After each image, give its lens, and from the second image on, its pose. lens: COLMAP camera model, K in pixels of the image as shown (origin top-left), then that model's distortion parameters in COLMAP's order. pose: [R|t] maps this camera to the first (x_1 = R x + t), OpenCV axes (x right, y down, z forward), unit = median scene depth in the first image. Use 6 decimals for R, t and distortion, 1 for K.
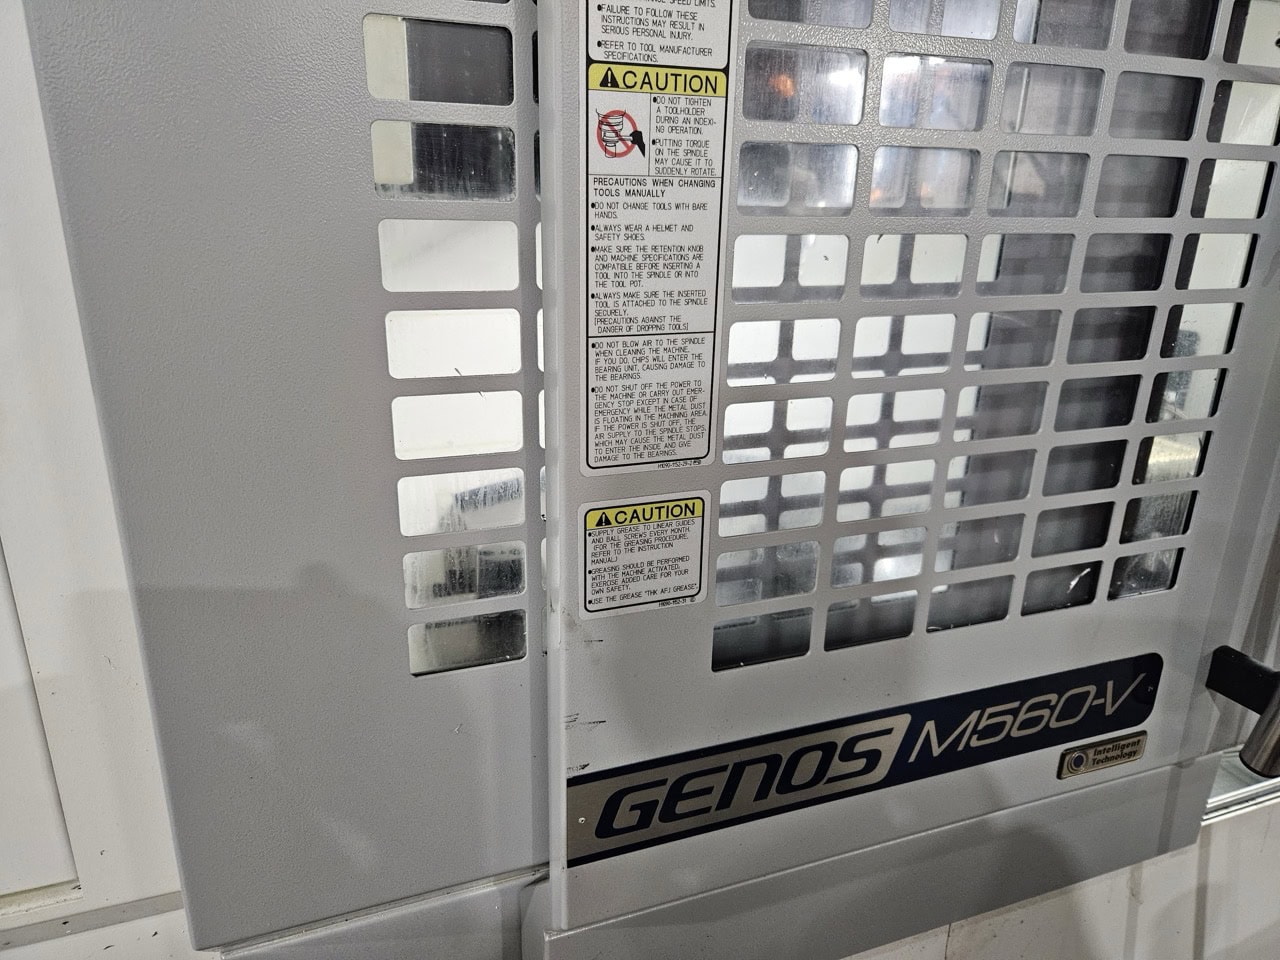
lens RADIAL K [[853.2, 0, 640.4], [0, 853.2, 481.7], [0, 0, 1]] dist [0.032450, -0.007559]
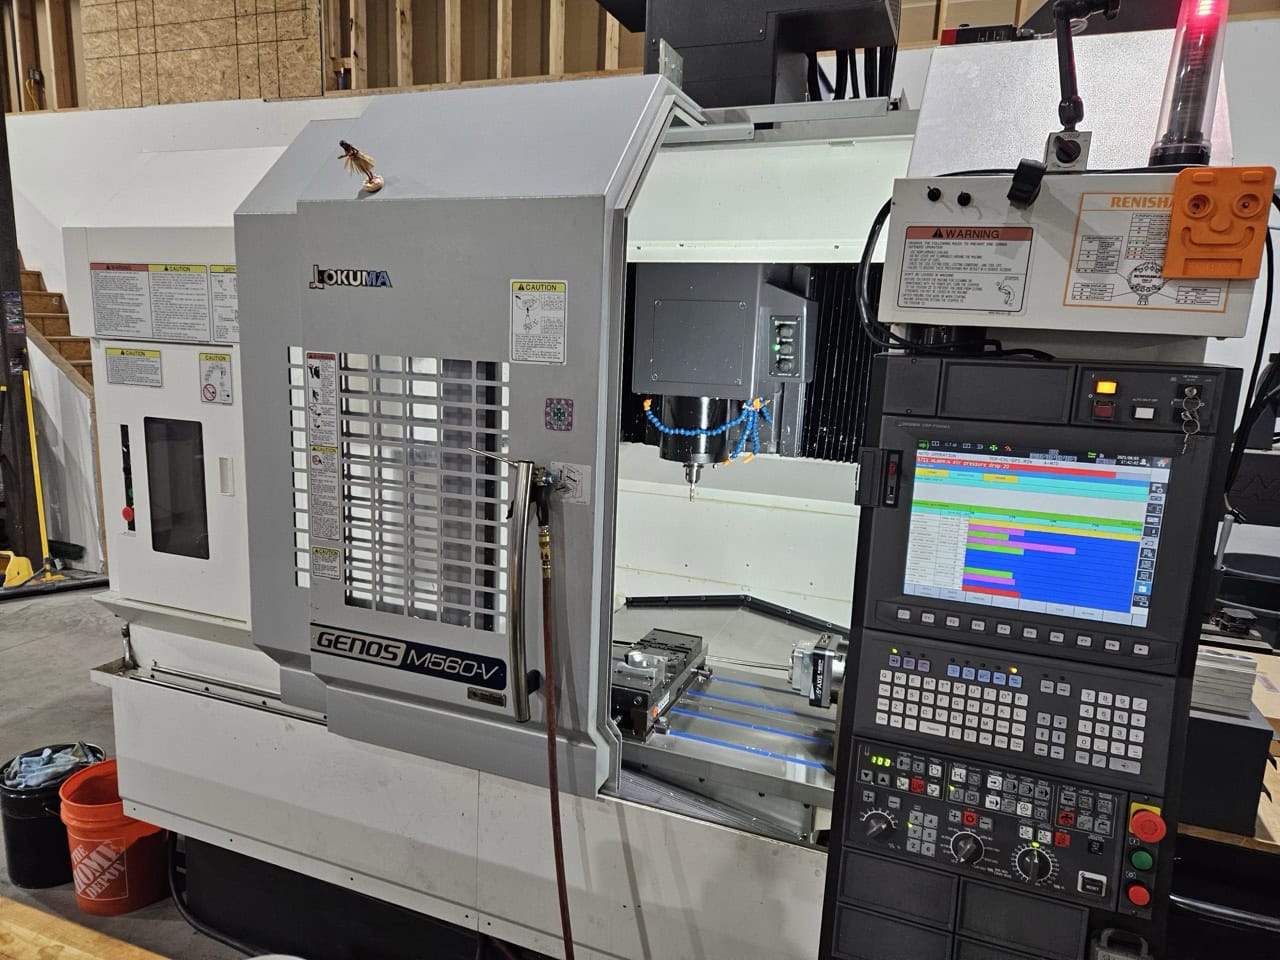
lens RADIAL K [[853.2, 0, 638.0], [0, 853.2, 475.5], [0, 0, 1]] dist [0.032450, -0.007559]
pose [[0.744596, 0.124706, -0.655763, 2.952475], [-0.230731, 0.969923, -0.077537, -0.267129], [0.626370, 0.209039, 0.750975, -0.896932]]
